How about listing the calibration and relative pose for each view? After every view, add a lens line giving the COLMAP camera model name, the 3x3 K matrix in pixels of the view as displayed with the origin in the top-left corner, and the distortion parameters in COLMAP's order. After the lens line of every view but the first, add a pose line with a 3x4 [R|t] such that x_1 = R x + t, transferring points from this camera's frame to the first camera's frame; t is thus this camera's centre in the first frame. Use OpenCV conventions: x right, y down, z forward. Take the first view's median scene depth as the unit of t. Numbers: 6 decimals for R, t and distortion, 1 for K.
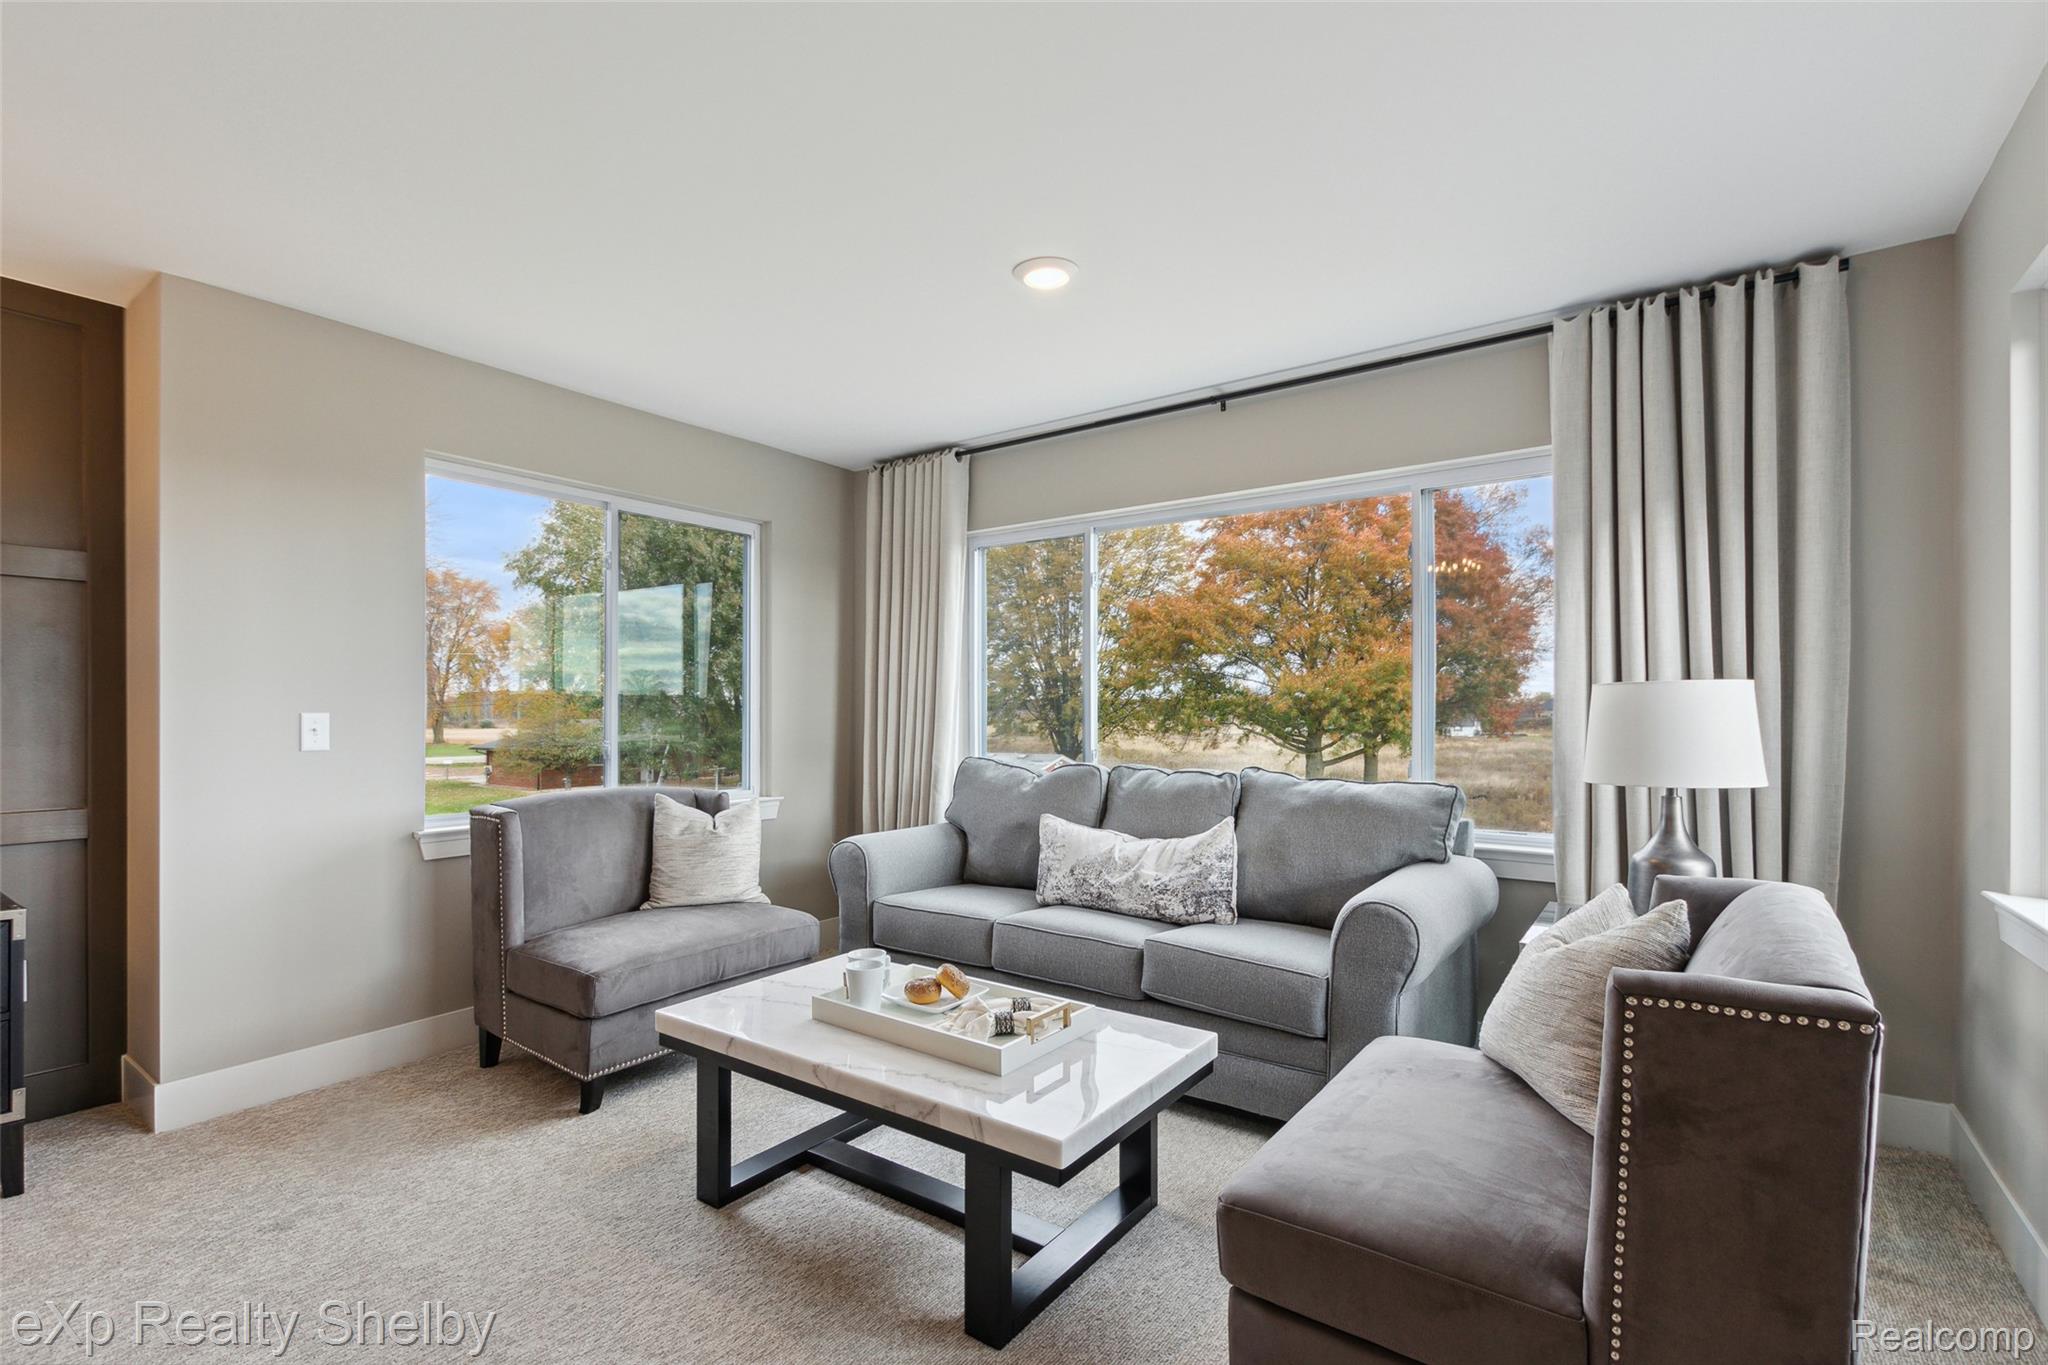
lens RADIAL K [[956.4, 0, 1021.9], [0, 956.4, 700.7], [0, 0, 1]] dist [0.001377, 0.000367]
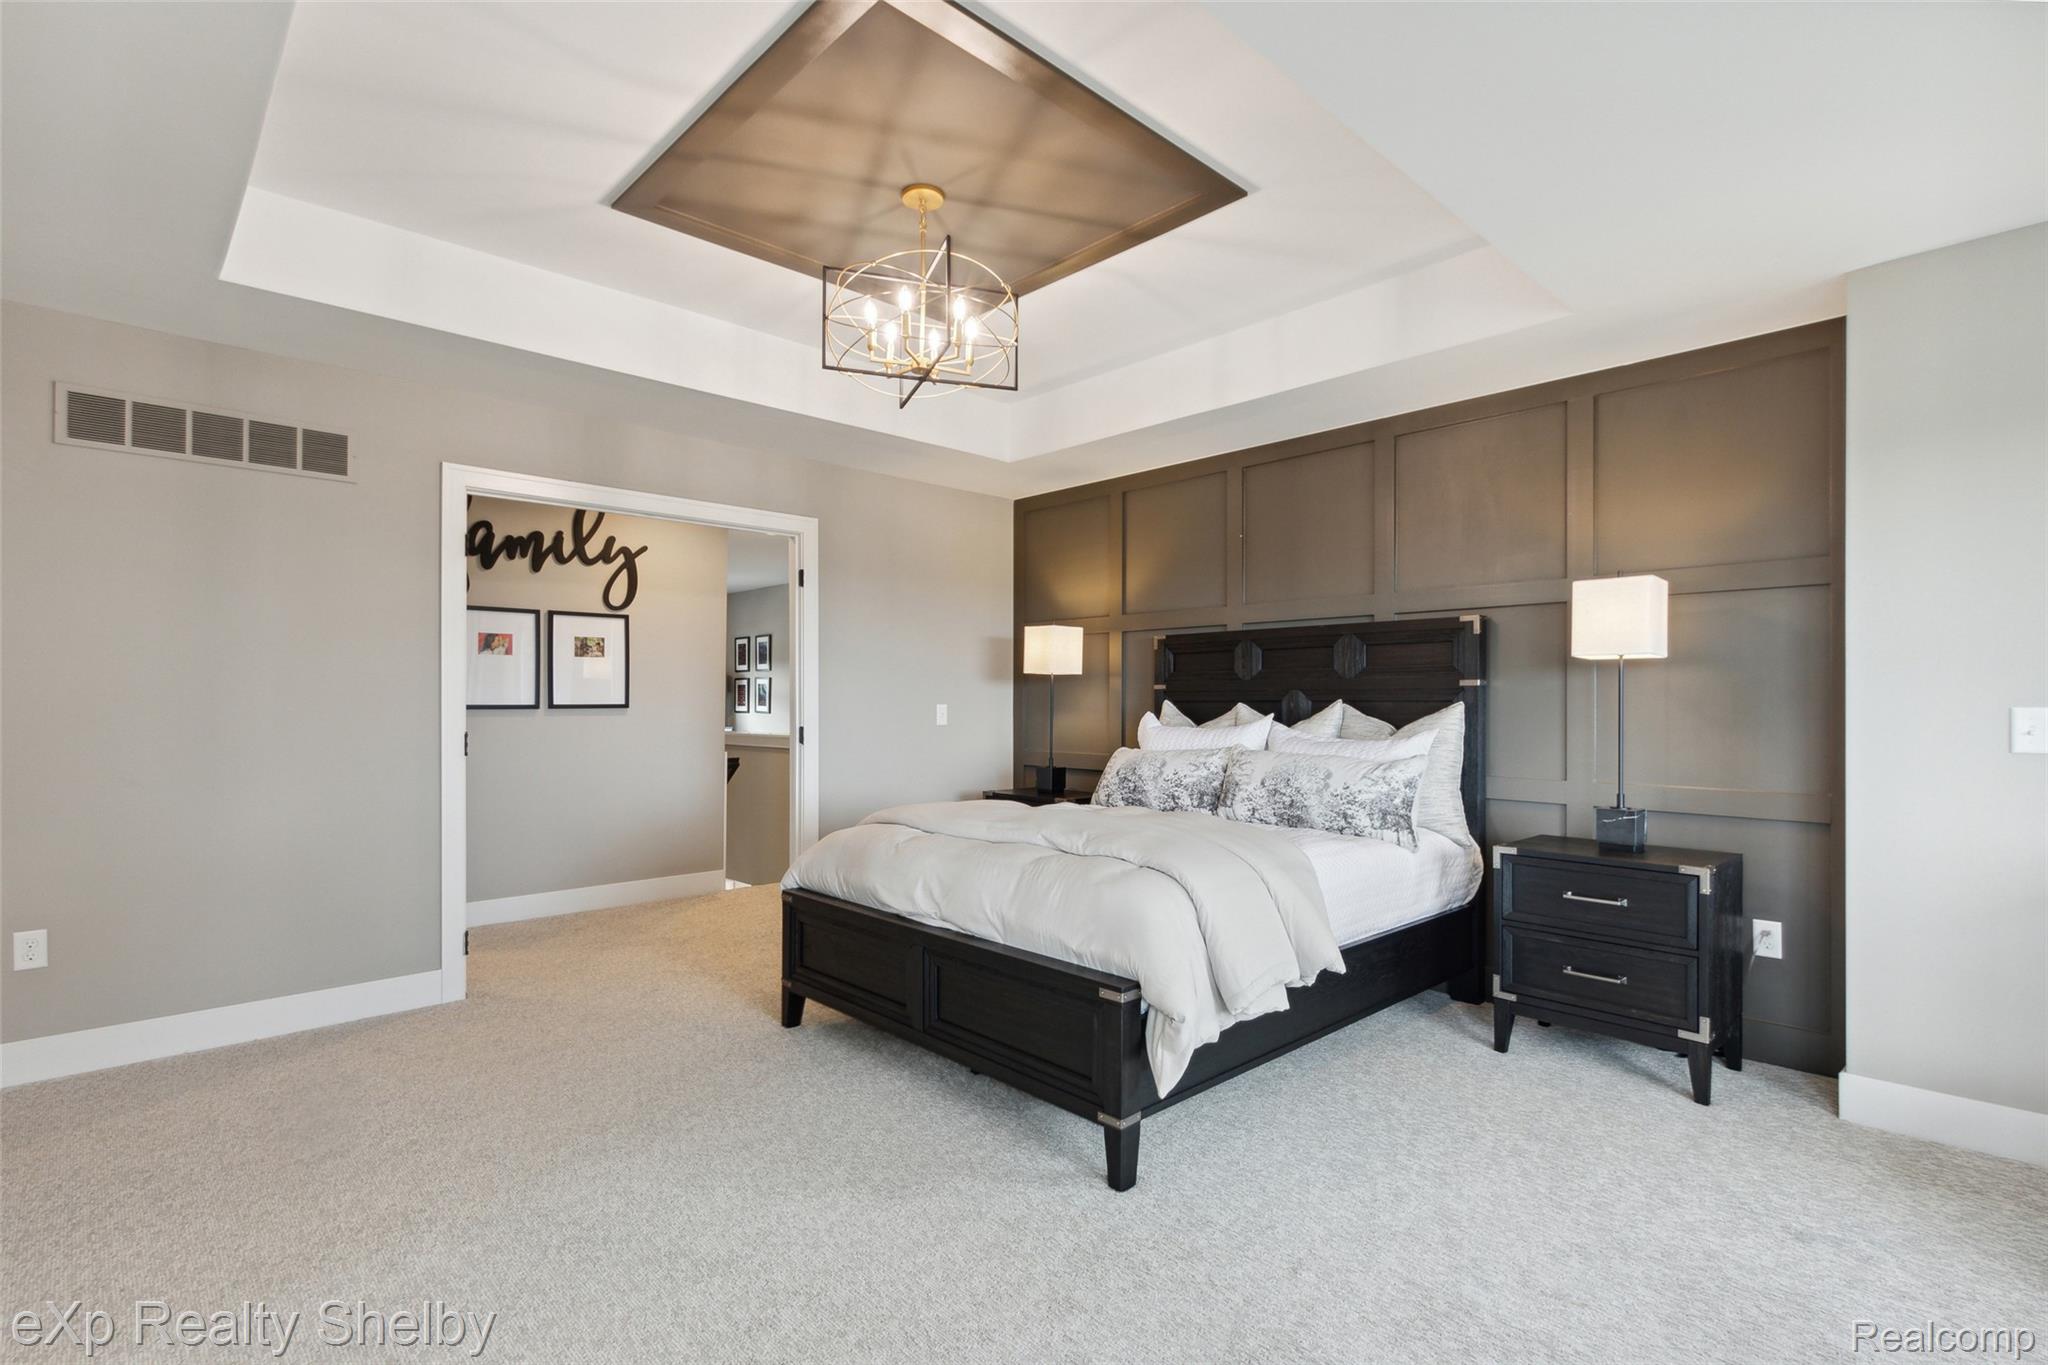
lens RADIAL K [[962.3, 0, 1019.4], [0, 962.3, 712.0], [0, 0, 1]] dist [0.000392, 0.000043]
pose [[-0.186395, 0.005923, -0.982457, 0.277381], [0.006341, 0.999968, 0.004825, 0.007688], [0.982455, -0.005331, -0.186426, 0.346158]]
